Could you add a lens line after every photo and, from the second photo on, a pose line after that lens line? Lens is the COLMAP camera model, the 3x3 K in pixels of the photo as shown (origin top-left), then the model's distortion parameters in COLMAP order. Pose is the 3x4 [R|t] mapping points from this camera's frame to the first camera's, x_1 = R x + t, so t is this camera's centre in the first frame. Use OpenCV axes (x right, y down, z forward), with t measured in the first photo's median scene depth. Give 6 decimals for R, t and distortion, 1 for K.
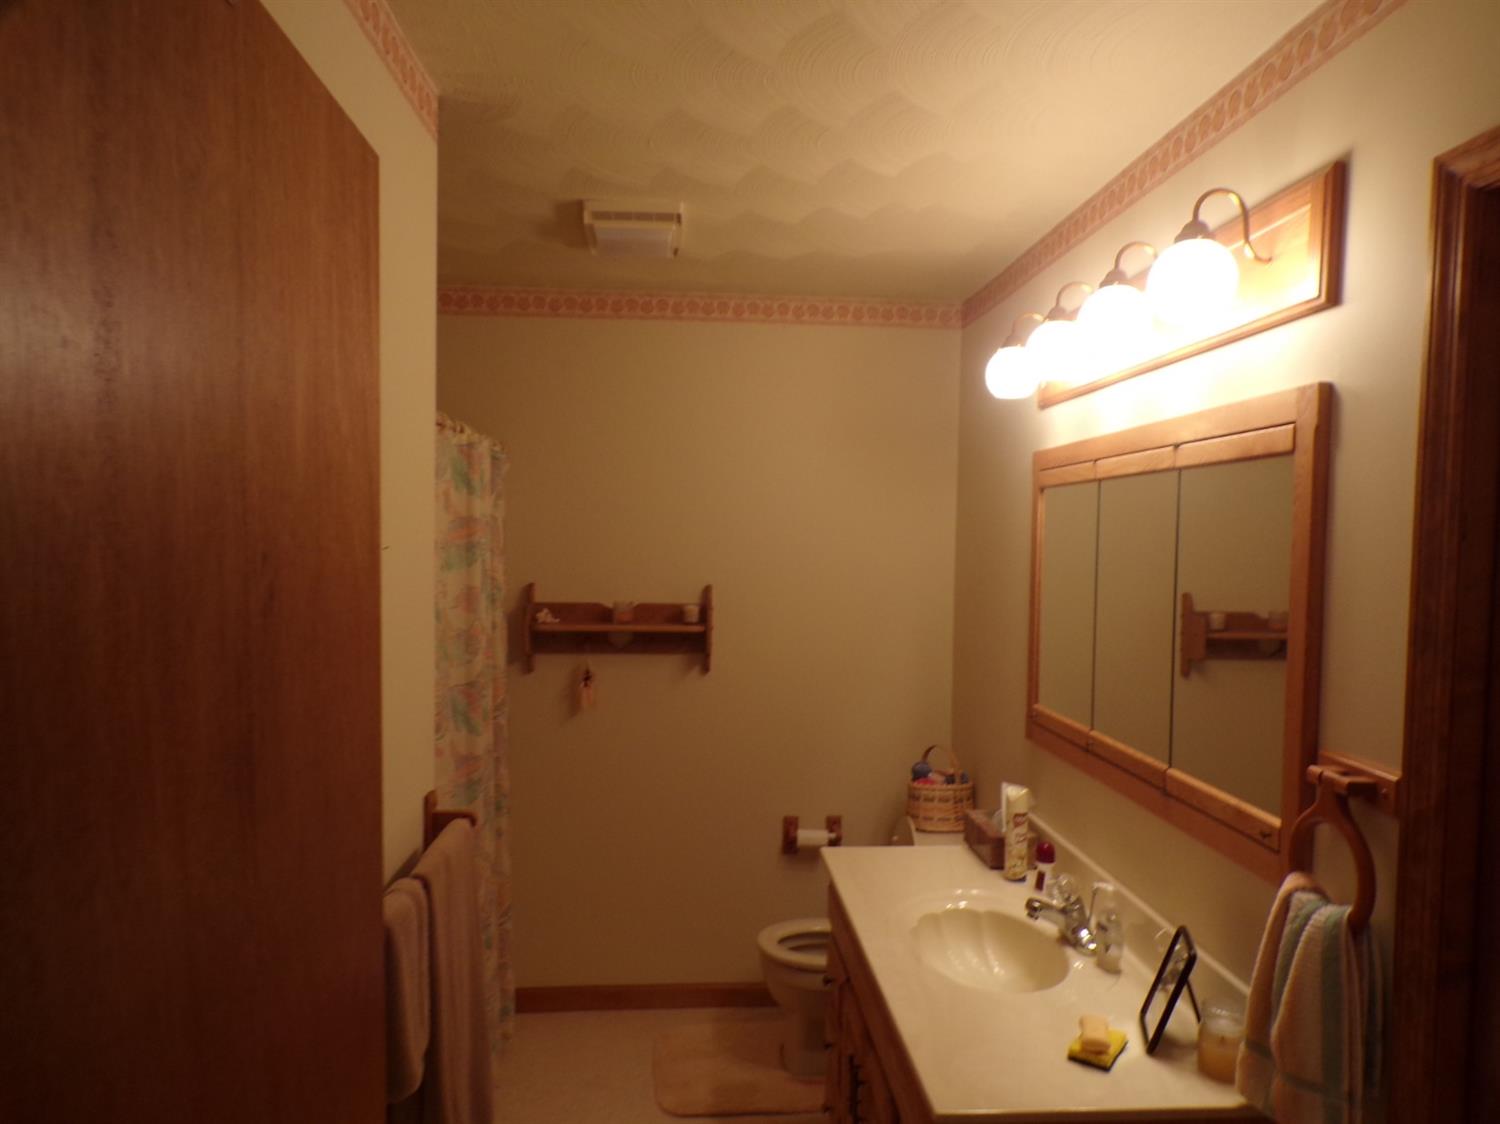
lens RADIAL K [[1020.0, 0, 766.1], [0, 1020.0, 563.6], [0, 0, 1]] dist [0.005136, 0.003727]
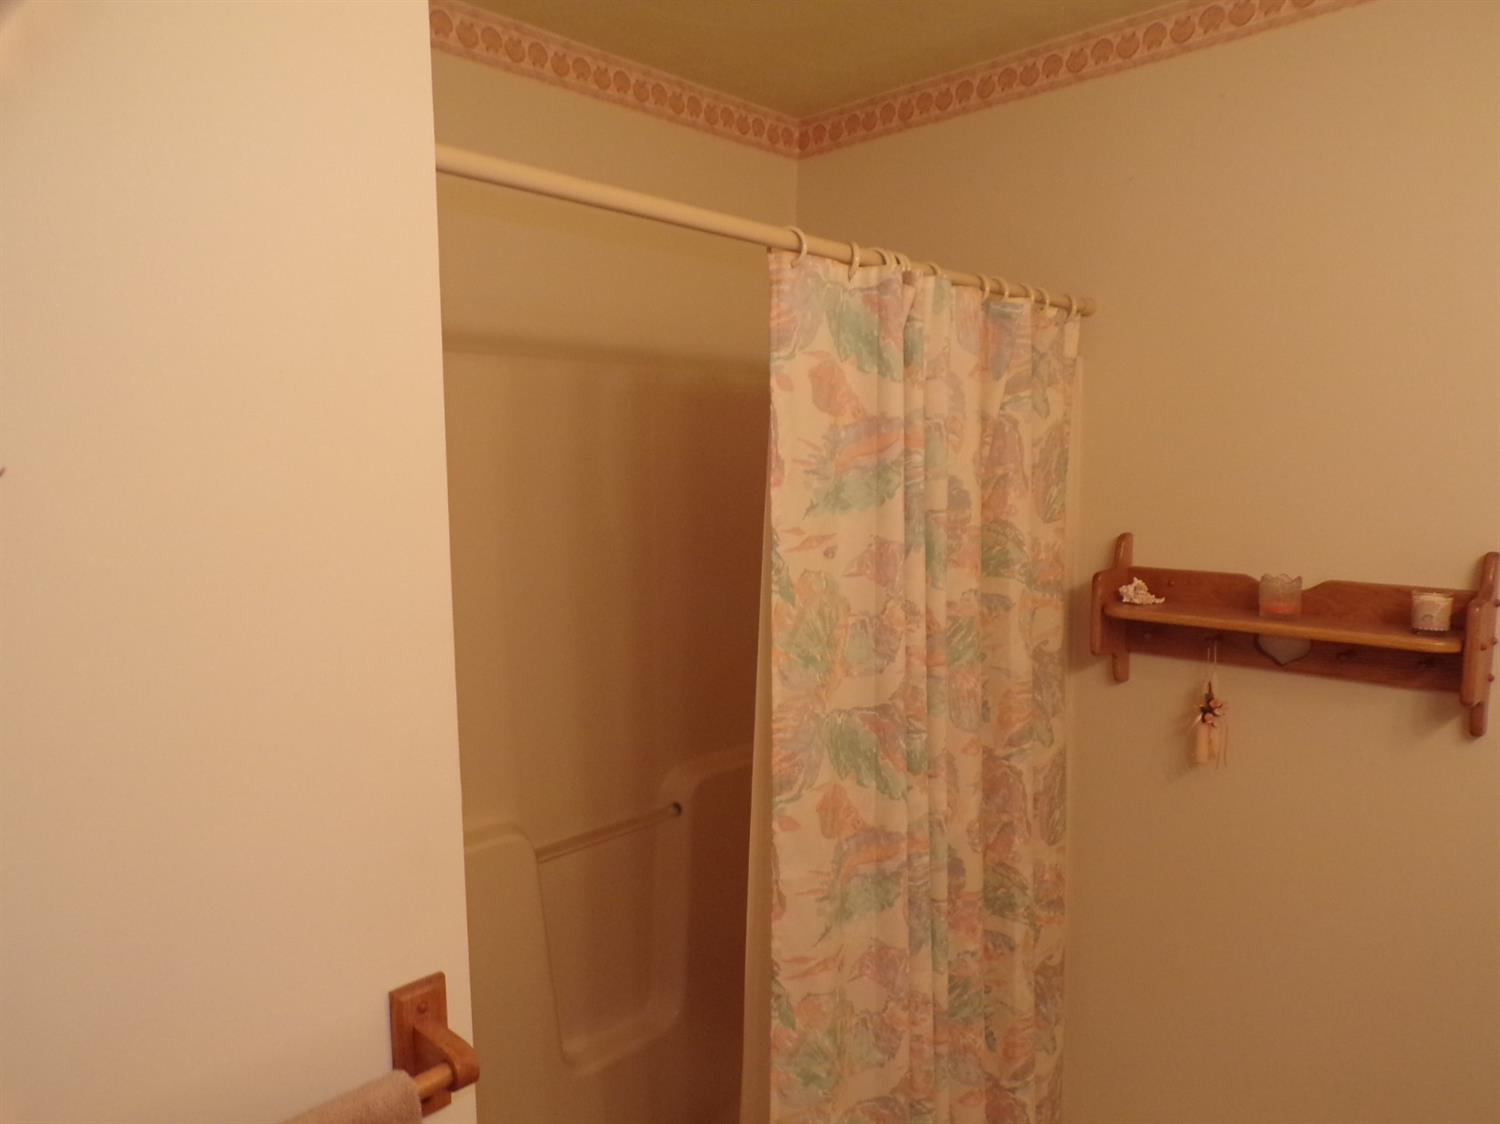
lens RADIAL K [[1020.0, 0, 766.1], [0, 1020.0, 563.6], [0, 0, 1]] dist [0.005136, 0.003727]
pose [[0.670480, 0.063766, -0.739182, 0.069708], [-0.013182, 0.997166, 0.074064, -0.004556], [0.741810, -0.039914, 0.669421, 0.454768]]
